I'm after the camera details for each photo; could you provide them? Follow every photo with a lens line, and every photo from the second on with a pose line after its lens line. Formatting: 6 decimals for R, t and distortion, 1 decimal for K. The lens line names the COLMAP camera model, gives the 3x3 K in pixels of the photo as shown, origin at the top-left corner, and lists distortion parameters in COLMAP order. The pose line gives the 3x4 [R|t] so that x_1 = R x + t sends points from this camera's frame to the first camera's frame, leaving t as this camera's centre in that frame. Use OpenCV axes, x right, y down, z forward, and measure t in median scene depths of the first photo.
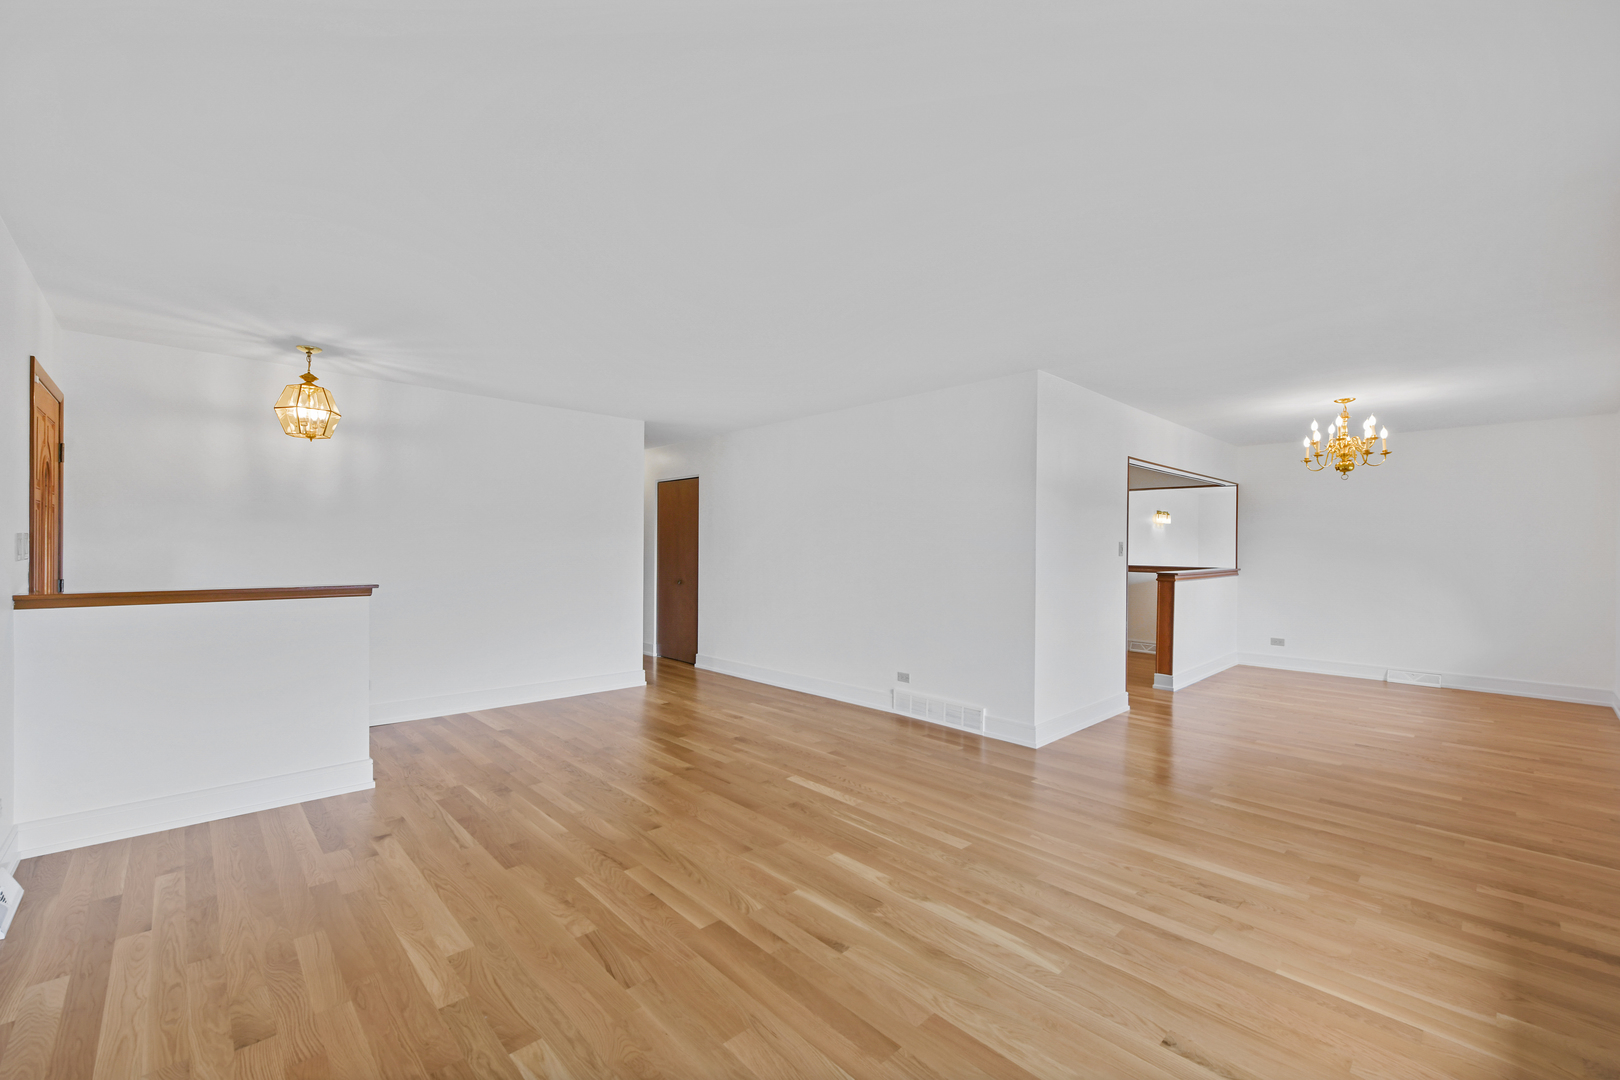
lens RADIAL K [[661.8, 0, 818.9], [0, 661.8, 547.0], [0, 0, 1]] dist [0.009294, -0.000056]
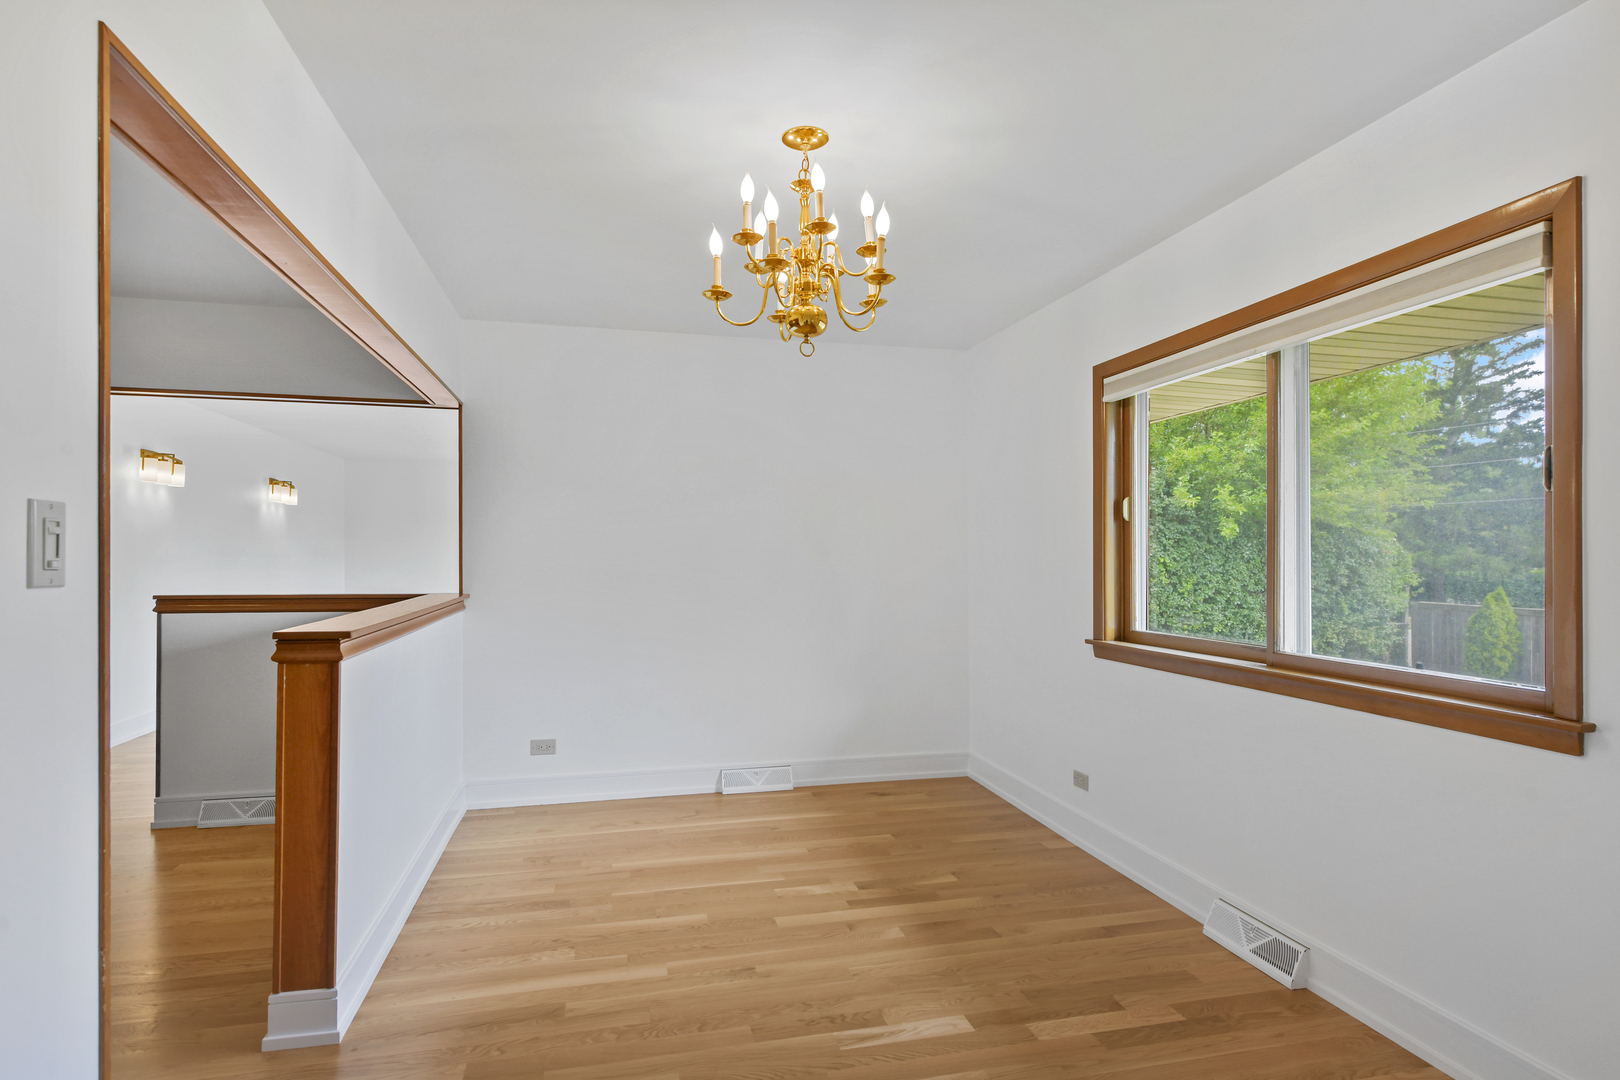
lens RADIAL K [[867.4, 0, 810.8], [0, 867.4, 549.5], [0, 0, 1]] dist [0.007400, 0.000702]
pose [[0.515805, -0.006215, 0.856684, 0.313710], [0.008300, 0.999963, 0.002257, 0.004030], [-0.856666, 0.005946, 0.515837, 0.621539]]
